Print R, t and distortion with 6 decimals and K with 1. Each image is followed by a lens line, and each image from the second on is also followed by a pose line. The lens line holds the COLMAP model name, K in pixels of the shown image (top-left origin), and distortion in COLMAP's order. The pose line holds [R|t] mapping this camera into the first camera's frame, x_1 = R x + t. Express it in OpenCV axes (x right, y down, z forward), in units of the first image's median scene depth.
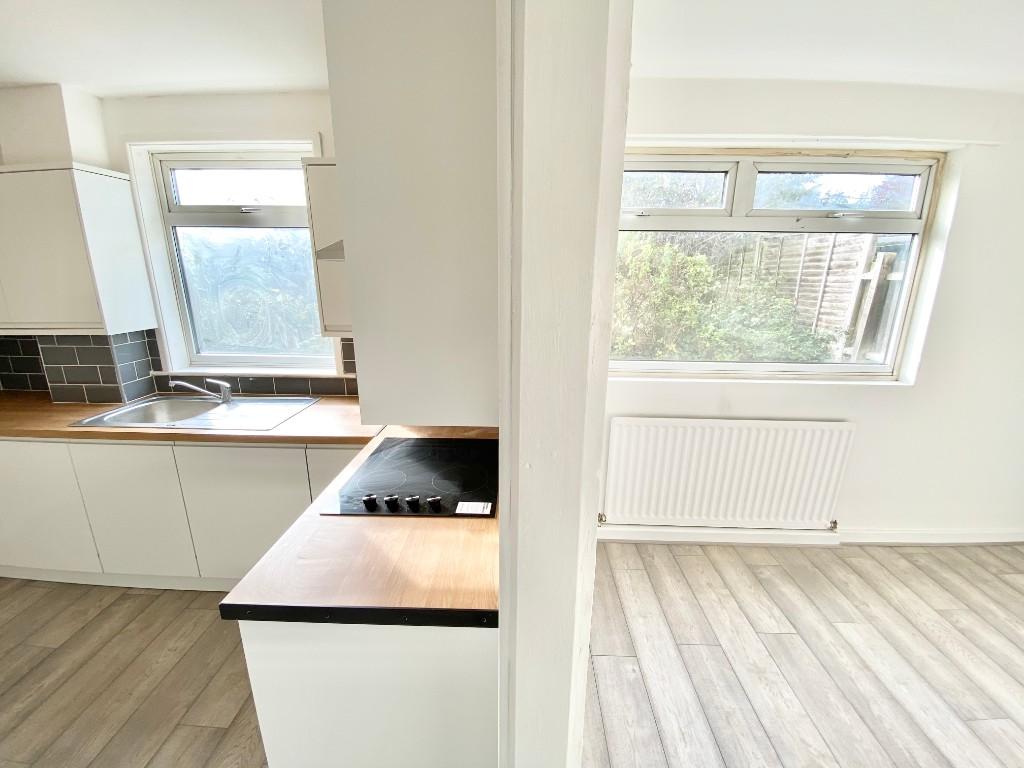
lens RADIAL K [[412.9, 0, 512.0], [0, 412.9, 384.0], [0, 0, 1]] dist [0.010065, -0.016420]
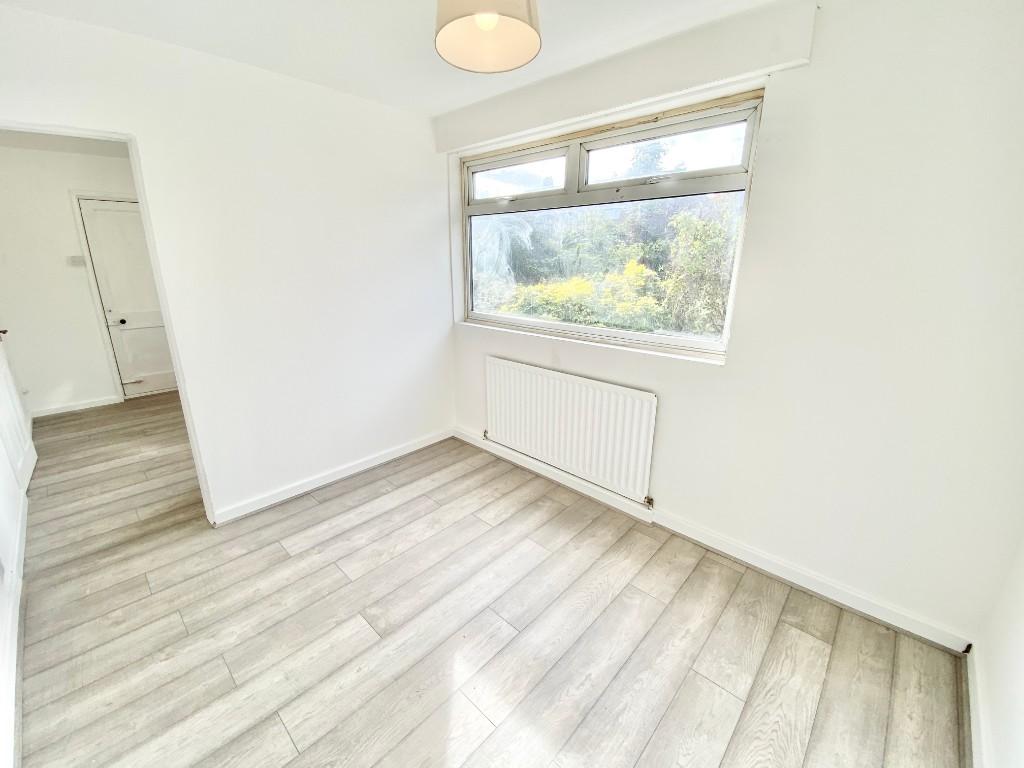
lens RADIAL K [[412.9, 0, 512.0], [0, 412.9, 384.0], [0, 0, 1]] dist [0.010065, -0.016420]
pose [[0.751482, 0.190608, -0.631620, 1.262963], [-0.167574, 0.981106, 0.096700, 0.031121], [0.638118, 0.033175, 0.769224, 0.030935]]
